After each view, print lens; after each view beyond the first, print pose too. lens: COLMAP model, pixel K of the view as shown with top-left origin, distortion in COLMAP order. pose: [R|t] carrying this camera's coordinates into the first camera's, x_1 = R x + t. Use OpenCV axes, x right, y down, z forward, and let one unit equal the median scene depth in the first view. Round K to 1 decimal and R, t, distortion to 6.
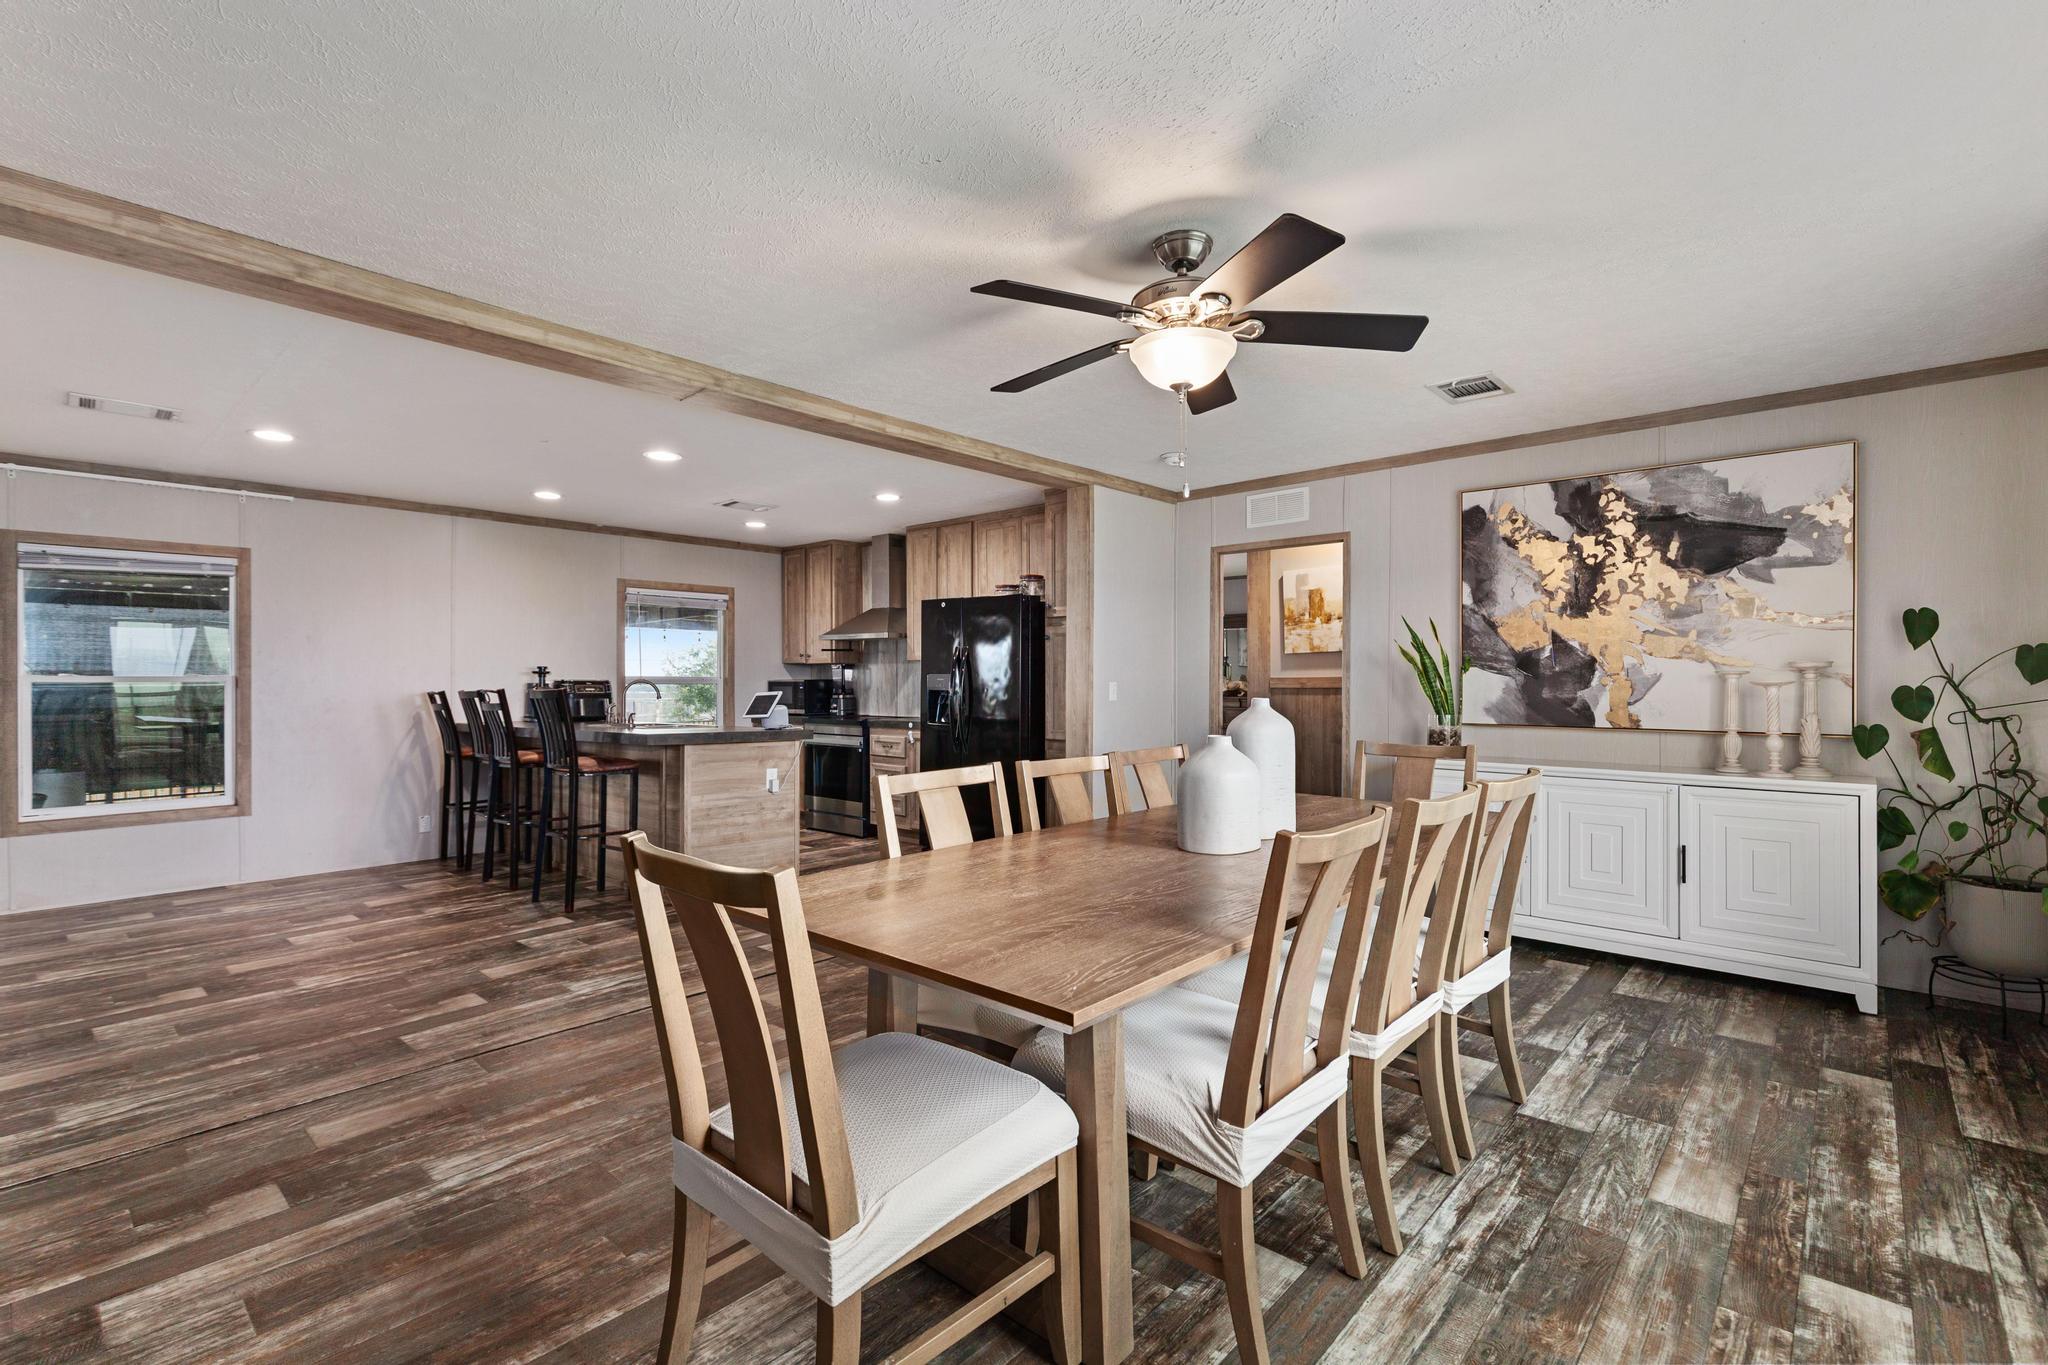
lens RADIAL K [[923.3, 0, 1040.2], [0, 923.3, 674.0], [0, 0, 1]] dist [0.009134, -0.000405]
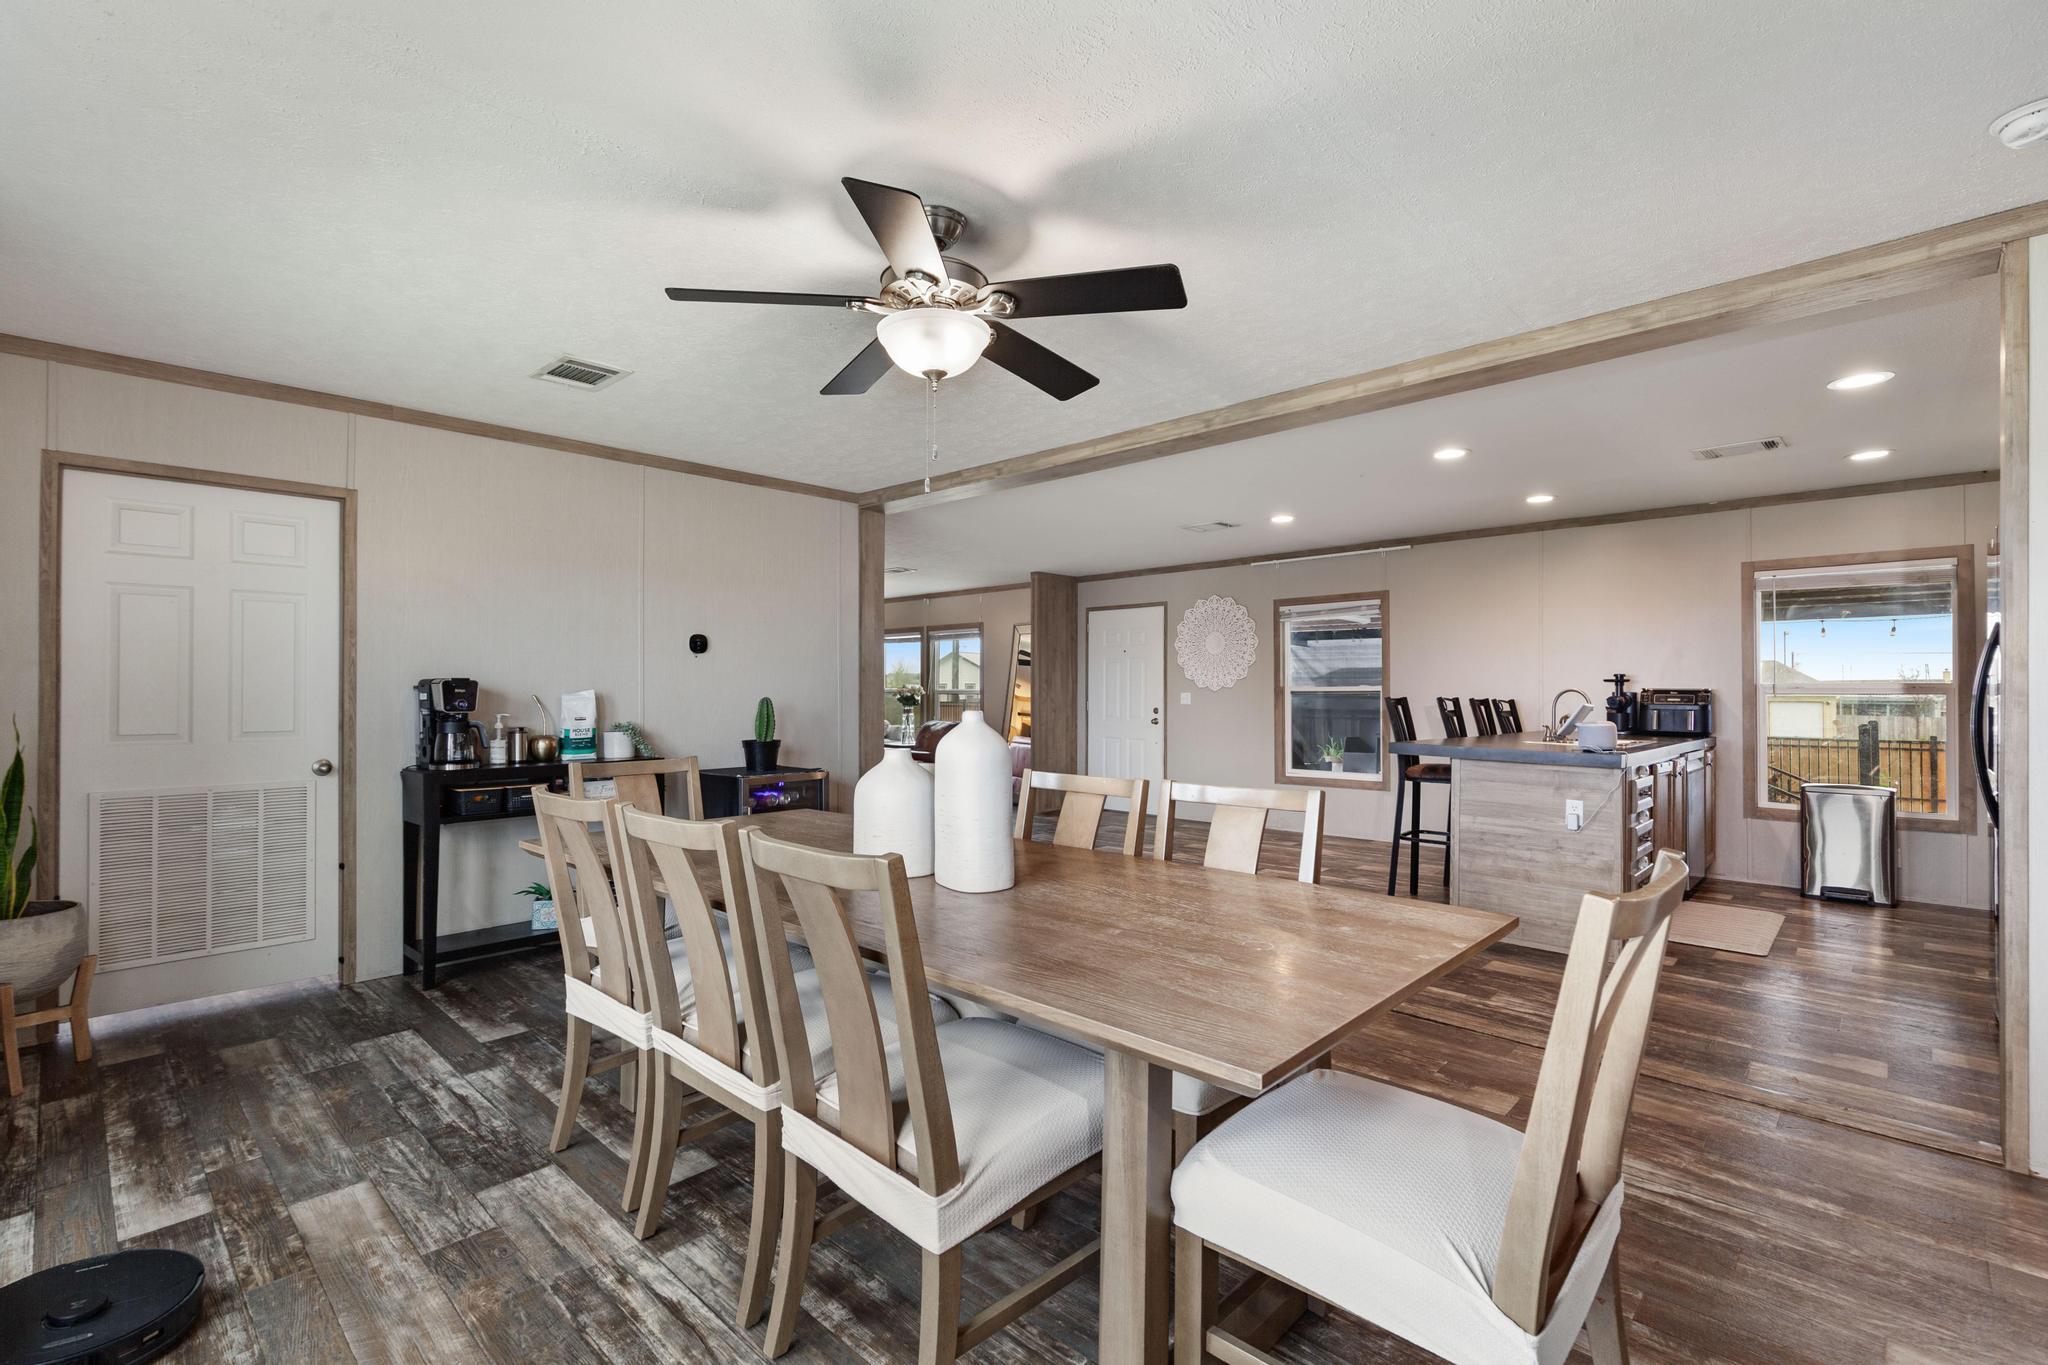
lens RADIAL K [[923.3, 0, 1022.4], [0, 923.3, 690.1], [0, 0, 1]] dist [0.009134, -0.000405]
pose [[-0.041542, 0.003234, -0.999132, 1.481670], [0.008088, 0.999963, 0.002900, 0.002102], [0.999104, -0.007961, -0.041566, 1.578975]]
